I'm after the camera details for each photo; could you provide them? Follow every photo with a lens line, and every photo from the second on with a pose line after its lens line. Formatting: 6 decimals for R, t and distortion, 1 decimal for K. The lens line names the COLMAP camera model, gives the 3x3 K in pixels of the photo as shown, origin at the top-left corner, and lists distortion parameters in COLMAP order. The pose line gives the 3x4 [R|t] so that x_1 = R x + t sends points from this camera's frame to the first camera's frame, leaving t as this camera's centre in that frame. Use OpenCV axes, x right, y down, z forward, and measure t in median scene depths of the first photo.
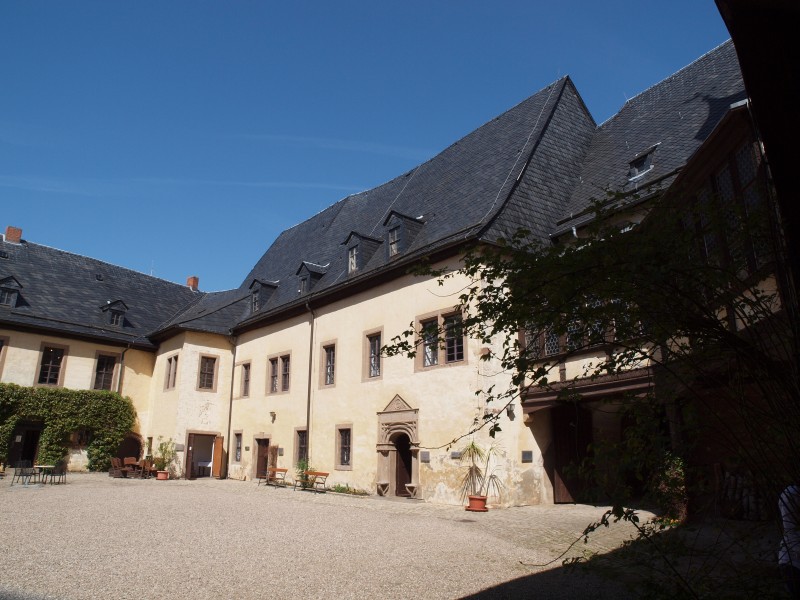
lens RADIAL K [[567.3, 0, 400.0], [0, 567.3, 300.0], [0, 0, 1]] dist [-0.127314, 0.099922]
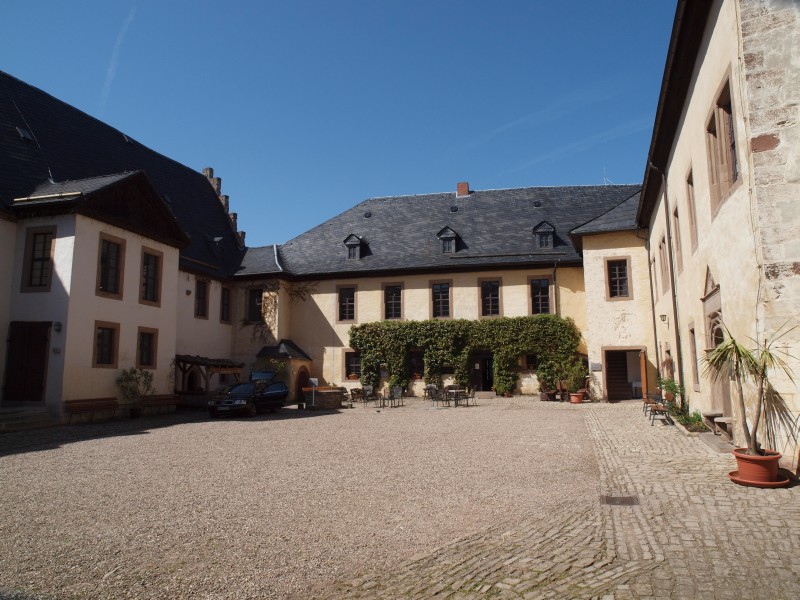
lens RADIAL K [[567.3, 0, 400.0], [0, 567.3, 300.0], [0, 0, 1]] dist [-0.127314, 0.099922]
pose [[0.466961, -0.131080, -0.874509, 0.238583], [0.253156, 0.967376, -0.009823, 0.088418], [0.847266, -0.216800, 0.484910, 0.311728]]
